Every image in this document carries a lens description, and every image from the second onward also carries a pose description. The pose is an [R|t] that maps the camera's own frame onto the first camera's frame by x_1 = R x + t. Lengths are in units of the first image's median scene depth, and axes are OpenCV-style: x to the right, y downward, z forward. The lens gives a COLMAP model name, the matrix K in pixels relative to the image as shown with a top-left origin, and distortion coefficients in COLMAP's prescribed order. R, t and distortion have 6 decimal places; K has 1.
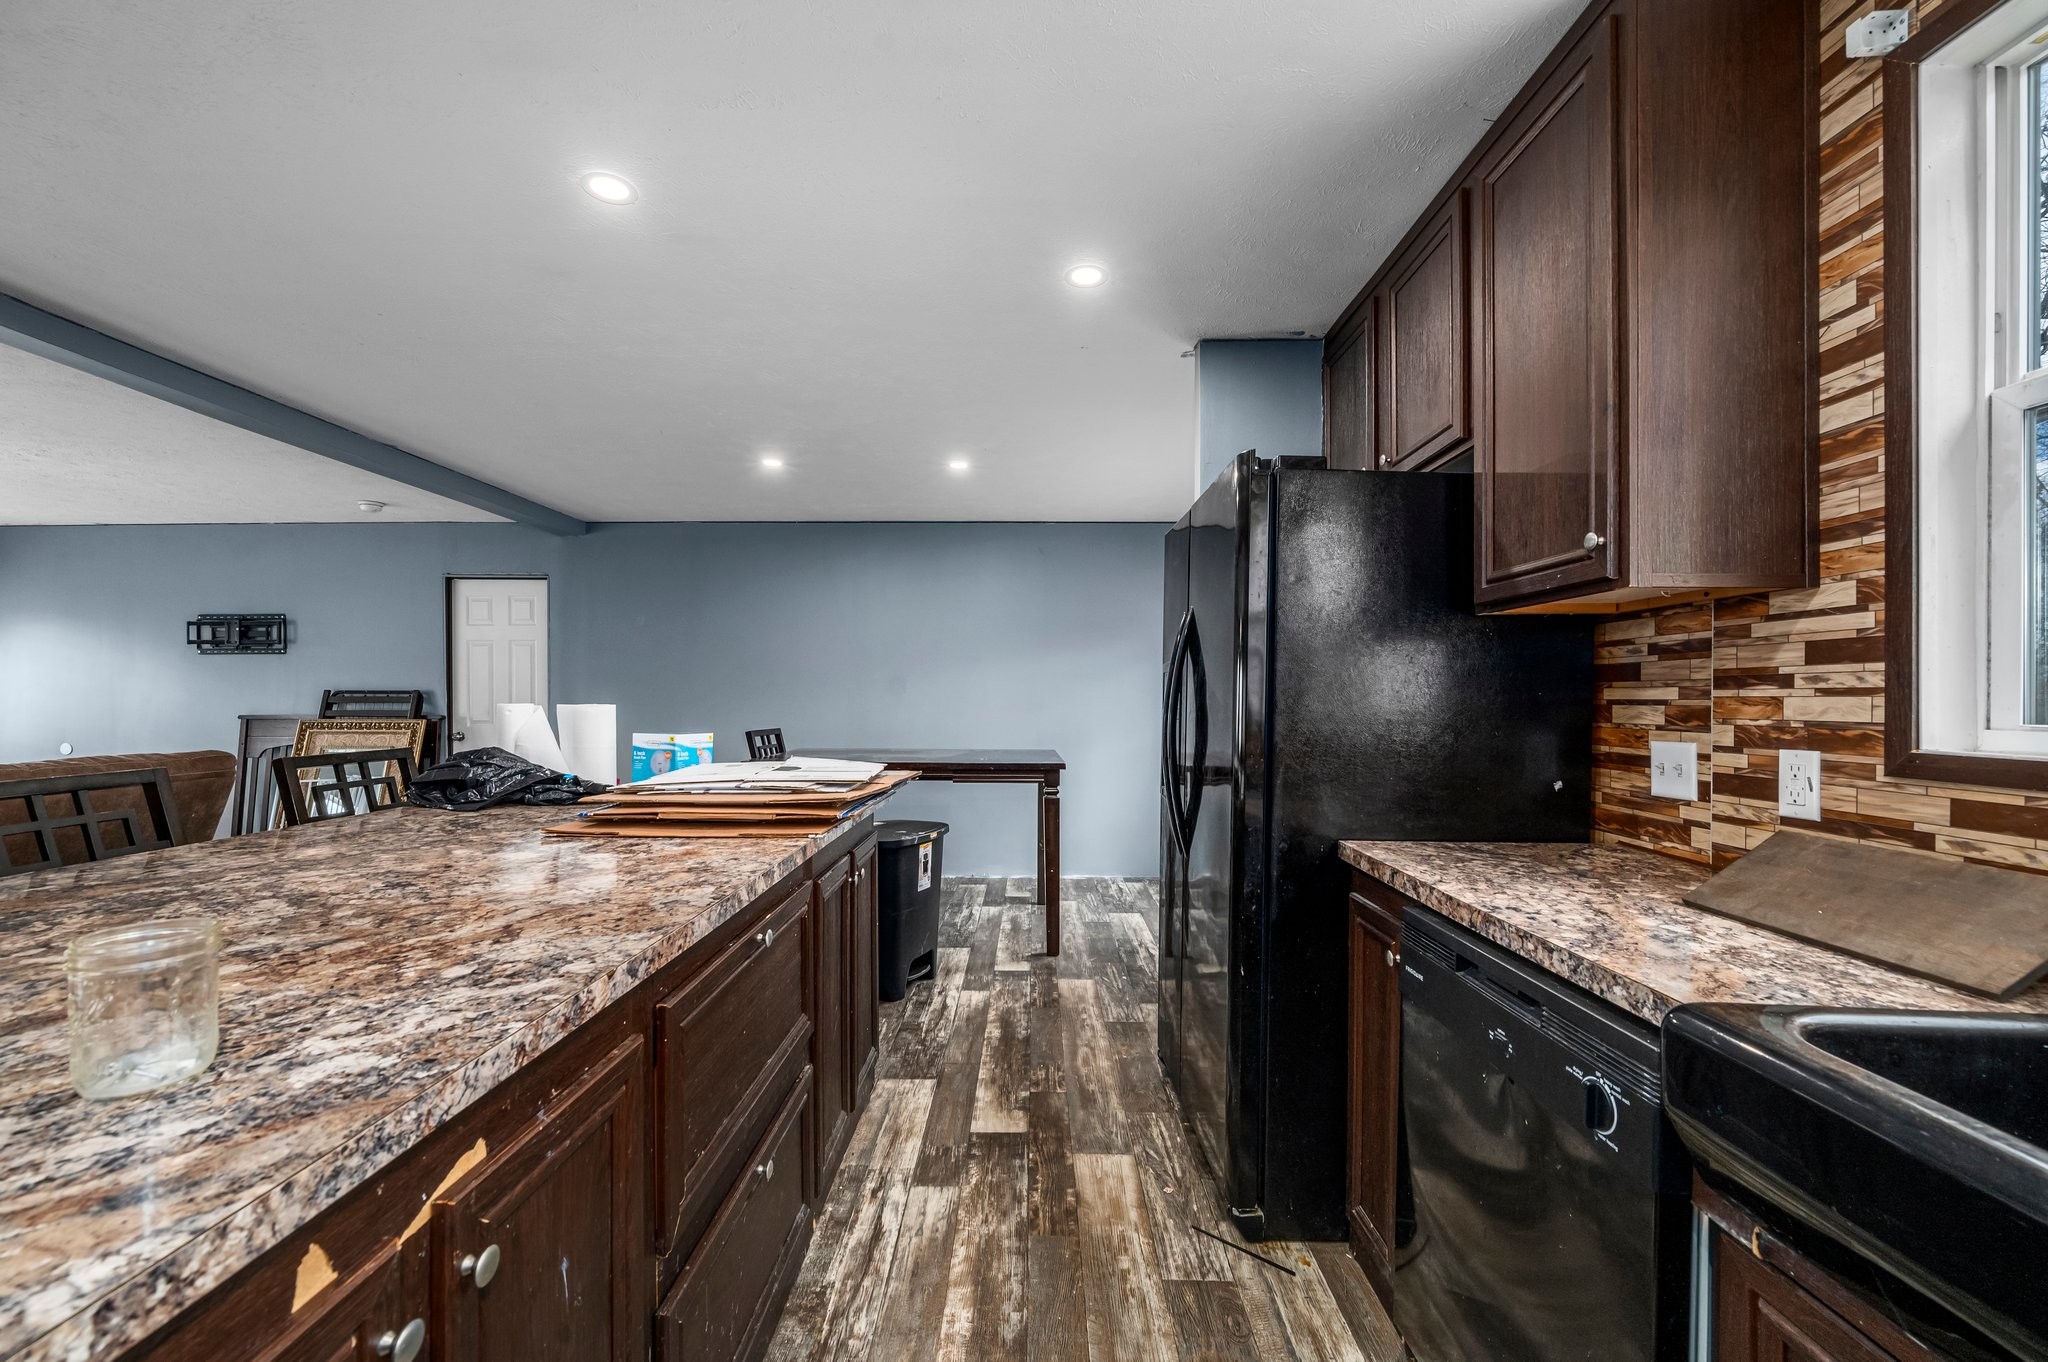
lens RADIAL K [[811.3, 0, 1015.9], [0, 811.3, 697.9], [0, 0, 1]] dist [0.000043, 0.000002]
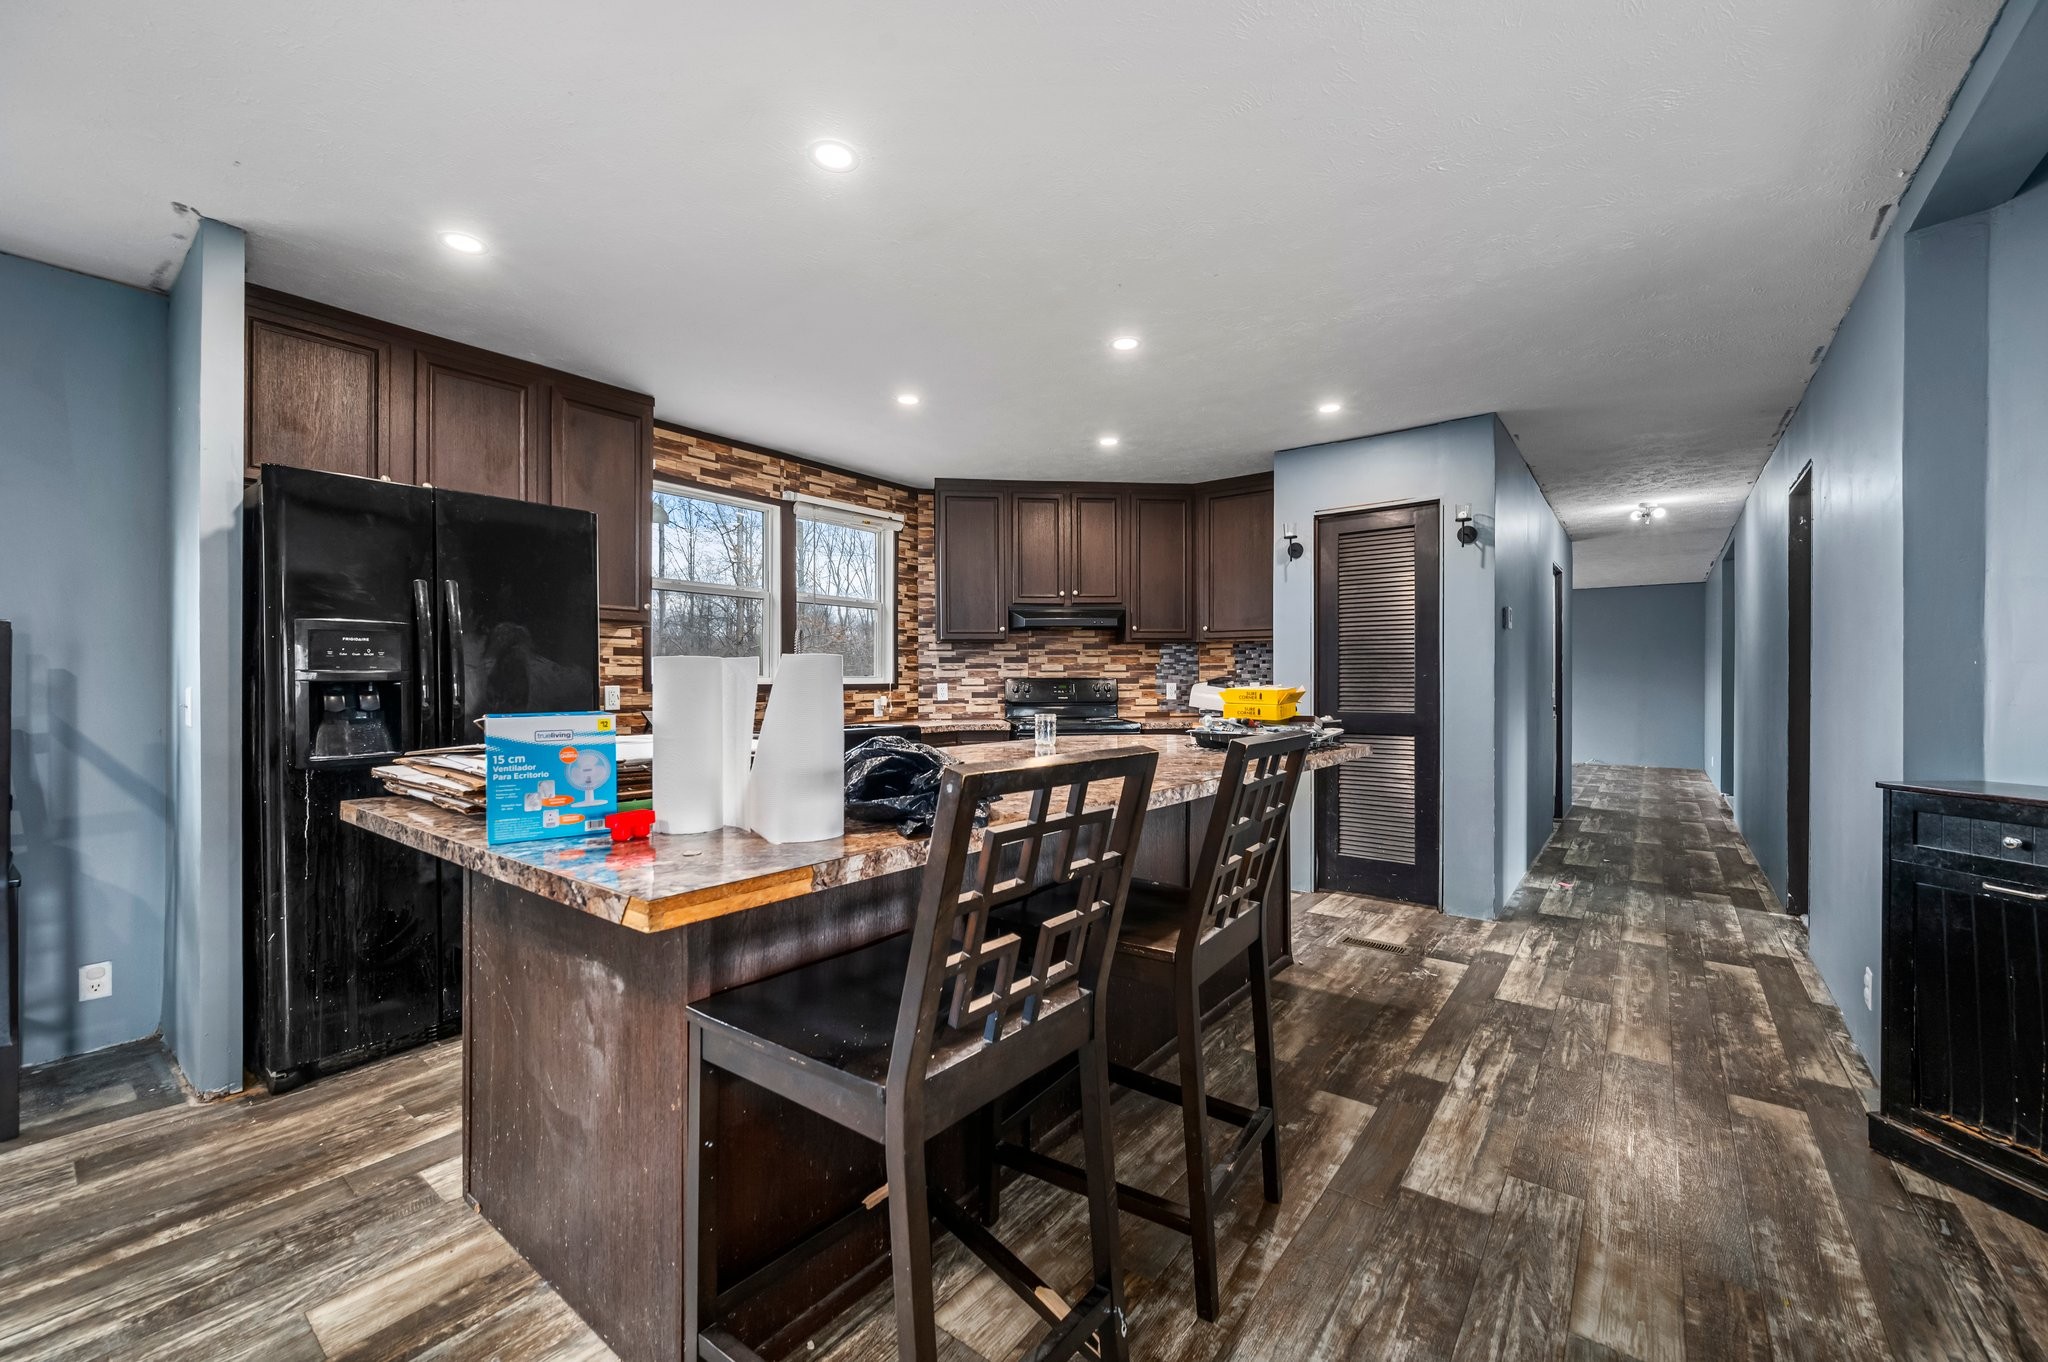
lens RADIAL K [[811.3, 0, 1012.1], [0, 811.3, 681.6], [0, 0, 1]] dist [0.000043, 0.000002]
pose [[-0.792439, -0.004331, 0.609936, -1.951007], [-0.003906, 0.999990, 0.002026, 0.041983], [-0.609939, -0.000777, -0.792448, 2.522348]]
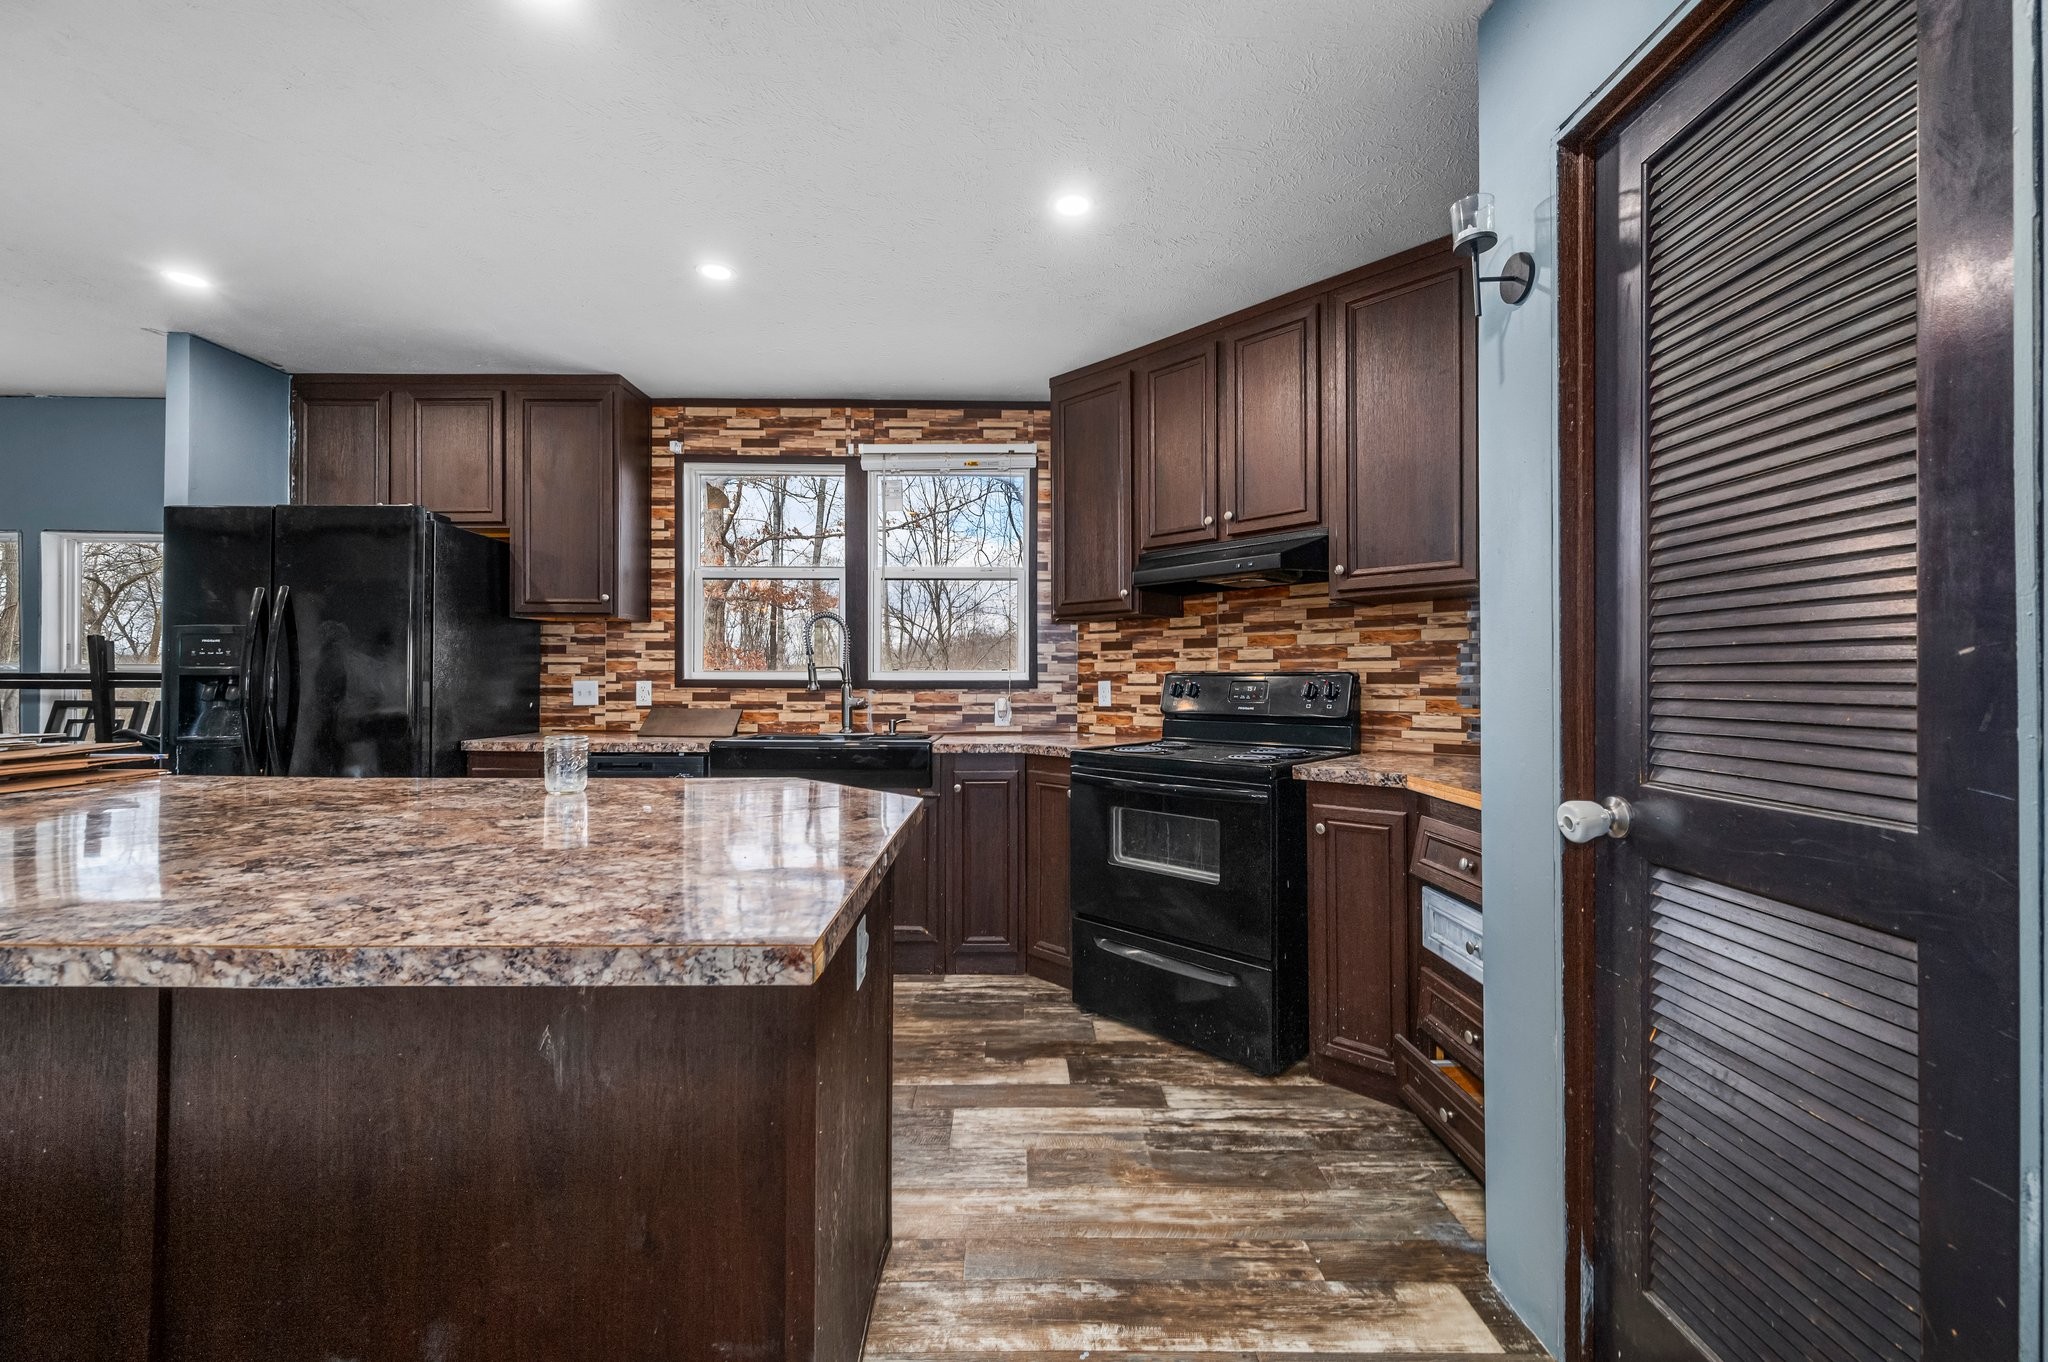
lens RADIAL K [[811.3, 0, 1020.5], [0, 811.3, 672.3], [0, 0, 1]] dist [0.000043, 0.000002]
pose [[-0.023775, 0.000785, 0.999717, -1.921533], [-0.004019, 0.999992, -0.000881, 0.034883], [-0.999709, -0.004039, -0.023772, -0.222931]]
